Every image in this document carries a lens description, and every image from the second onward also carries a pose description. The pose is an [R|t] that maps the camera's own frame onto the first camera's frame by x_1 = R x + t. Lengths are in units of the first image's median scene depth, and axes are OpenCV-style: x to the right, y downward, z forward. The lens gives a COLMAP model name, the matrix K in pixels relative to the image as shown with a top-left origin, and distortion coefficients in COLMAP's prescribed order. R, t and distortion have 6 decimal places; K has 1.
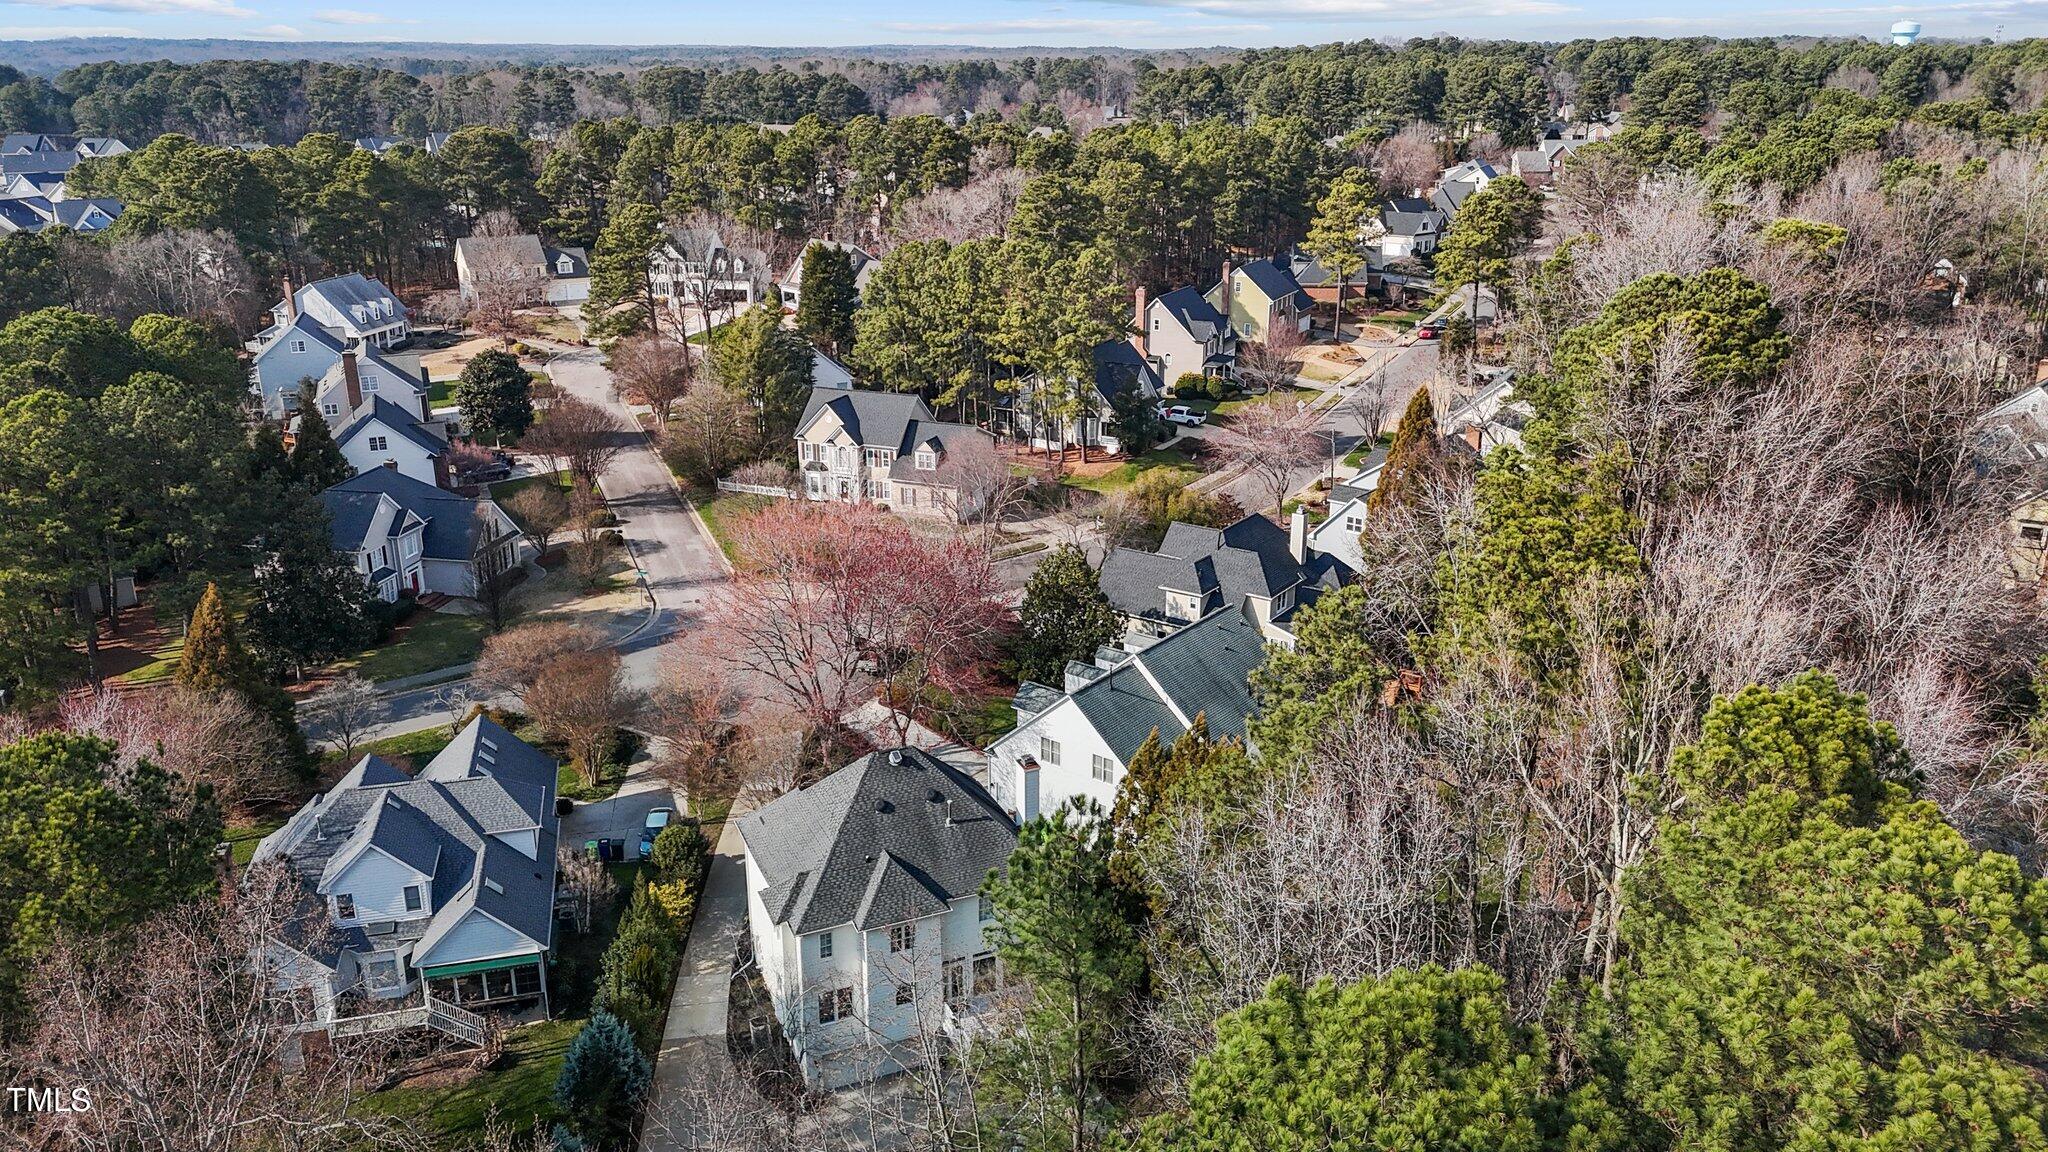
lens RADIAL K [[1620.4, 0, 1087.2], [0, 1620.4, 575.7], [0, 0, 1]] dist [0.033529, -0.006448]
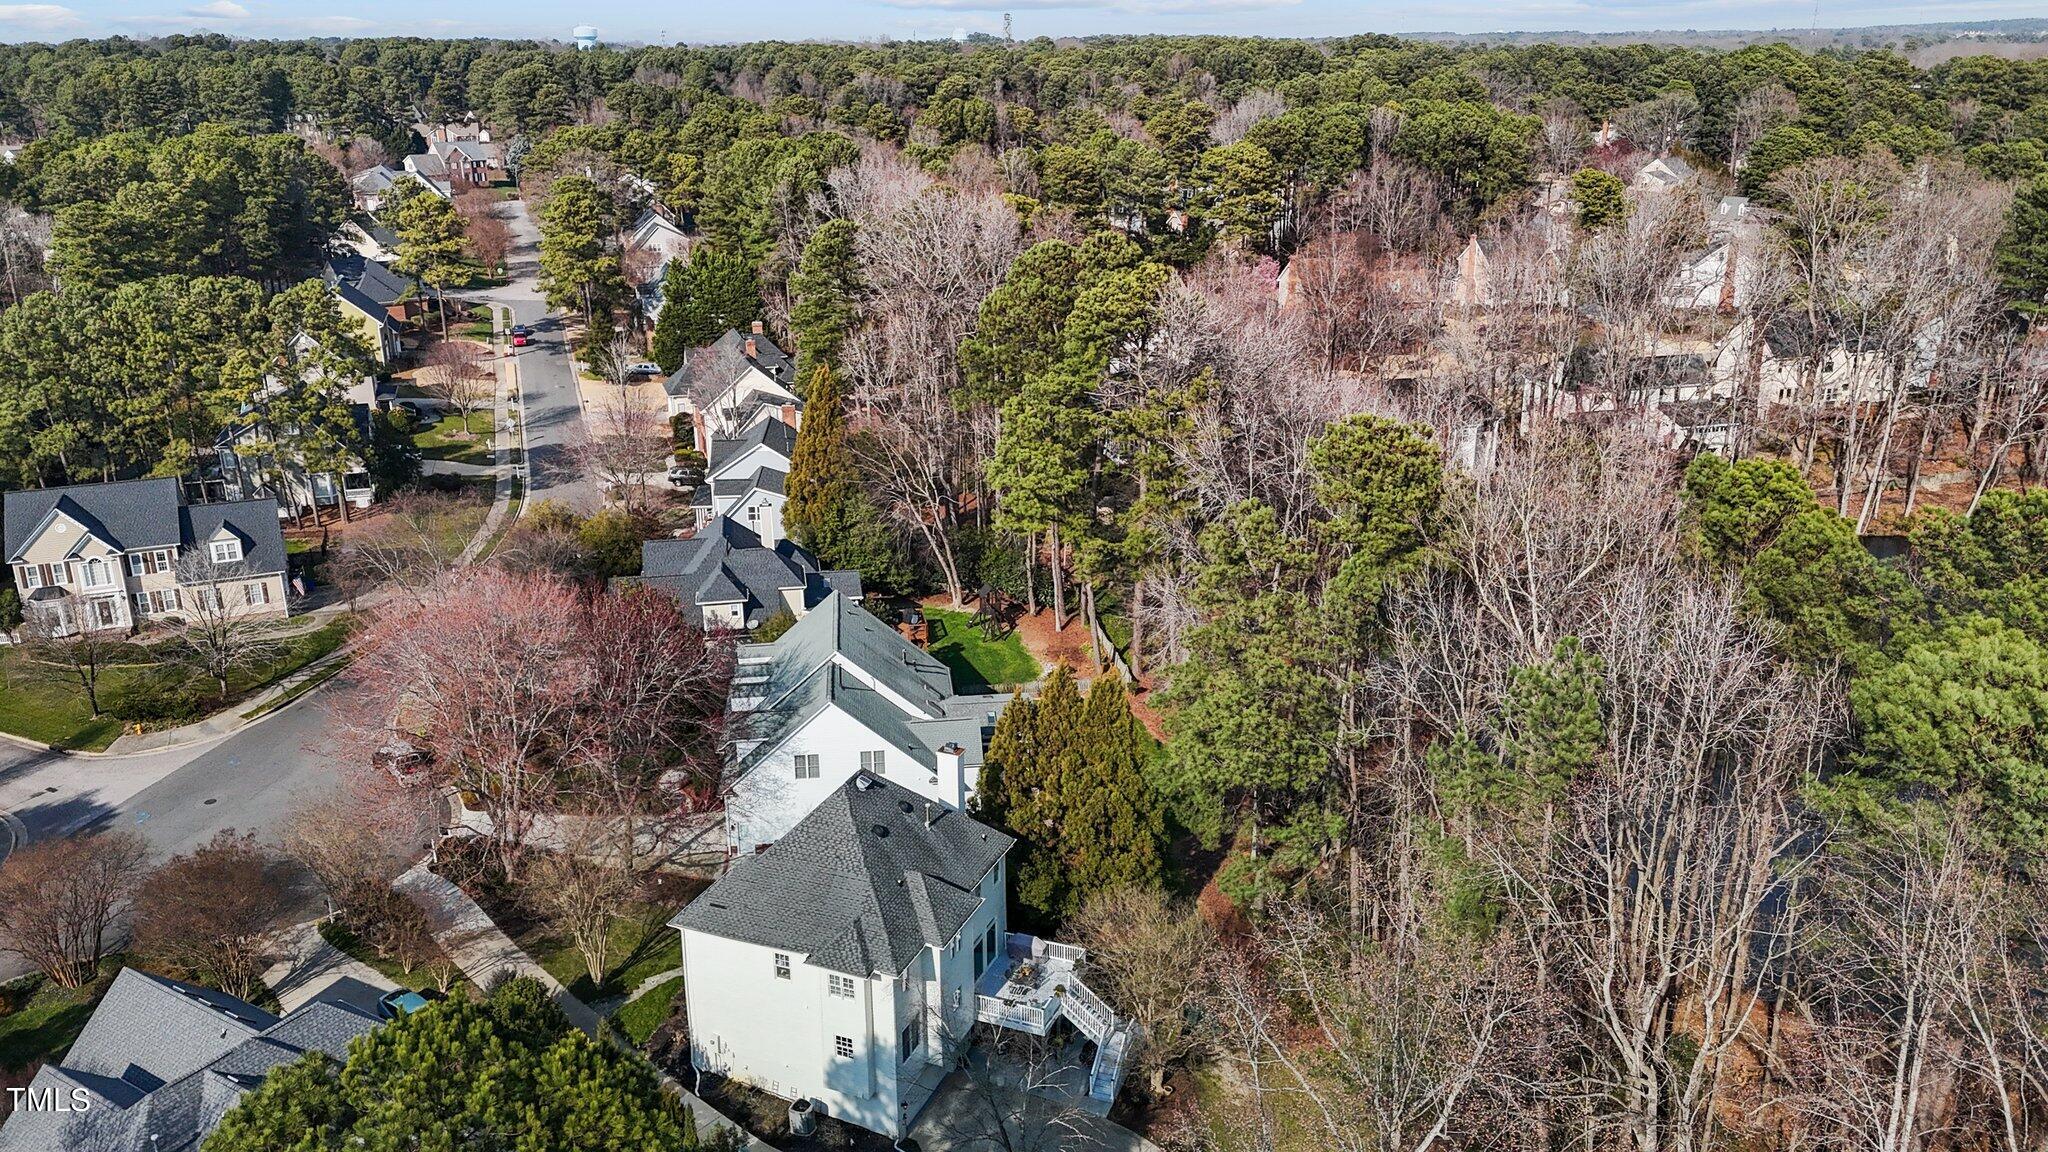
lens RADIAL K [[1620.4, 0, 1087.2], [0, 1620.4, 575.7], [0, 0, 1]] dist [0.033529, -0.006448]
pose [[0.685767, -0.225354, 0.692054, -0.363812], [0.226507, 0.969719, 0.091321, -0.035228], [-0.691677, 0.094130, 0.716046, 0.114060]]
